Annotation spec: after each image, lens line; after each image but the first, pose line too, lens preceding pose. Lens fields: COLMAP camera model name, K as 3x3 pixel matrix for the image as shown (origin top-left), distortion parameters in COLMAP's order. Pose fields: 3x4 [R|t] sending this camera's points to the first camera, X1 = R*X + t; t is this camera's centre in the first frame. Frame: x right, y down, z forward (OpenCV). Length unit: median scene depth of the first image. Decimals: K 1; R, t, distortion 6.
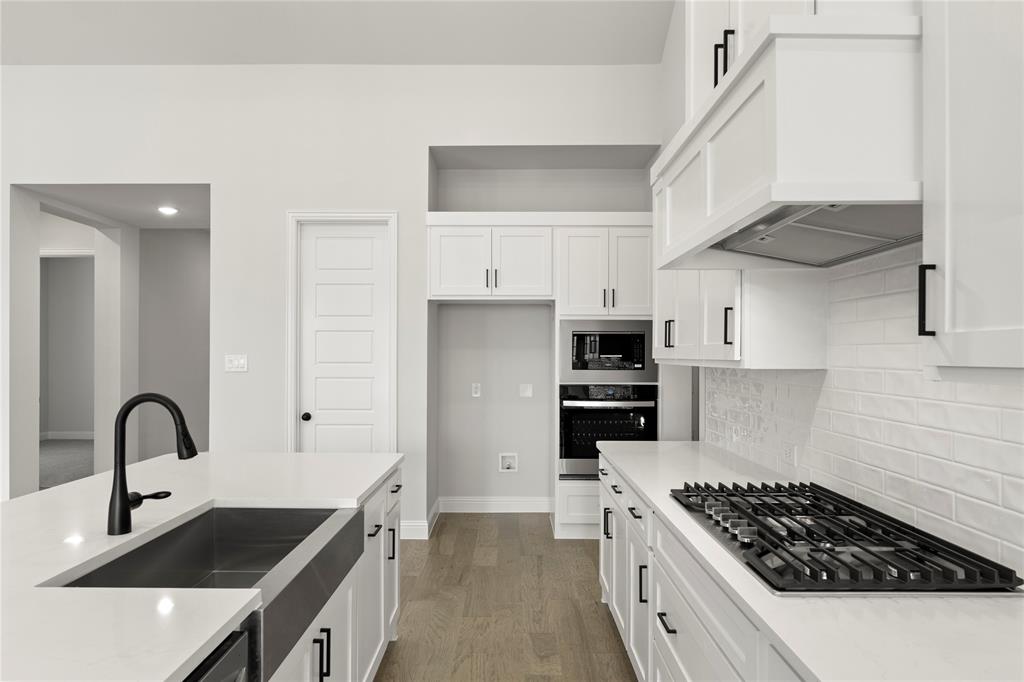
lens RADIAL K [[613.5, 0, 522.1], [0, 613.5, 356.4], [0, 0, 1]] dist [-0.009344, -0.000483]
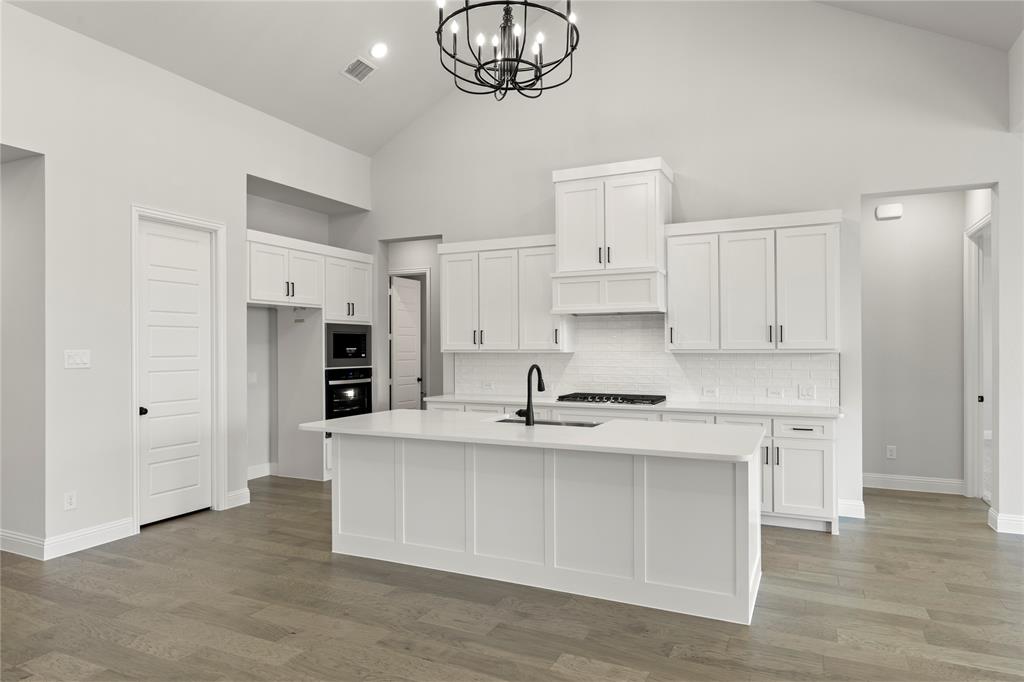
lens RADIAL K [[630.3, 0, 509.8], [0, 630.3, 347.8], [0, 0, 1]] dist [-0.003895, 0.001397]
pose [[0.418436, -0.004473, 0.908235, -1.058879], [0.005841, 0.999980, 0.002234, -0.004330], [-0.908228, 0.004371, 0.418454, 0.025799]]
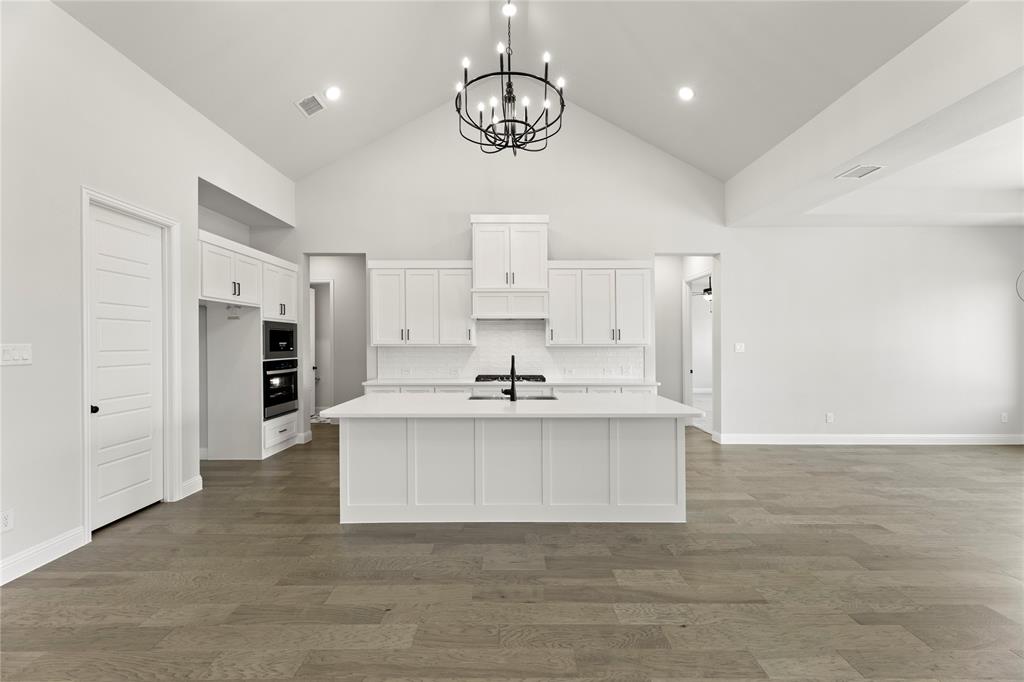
lens RADIAL K [[414.3, 0, 511.5], [0, 414.3, 341.9], [0, 0, 1]] dist [0.002800, -0.000413]
pose [[-0.019968, -0.001015, 0.999800, -1.021165], [0.001559, 0.999998, 0.001046, -0.004559], [-0.999799, 0.001579, -0.019966, 0.381775]]
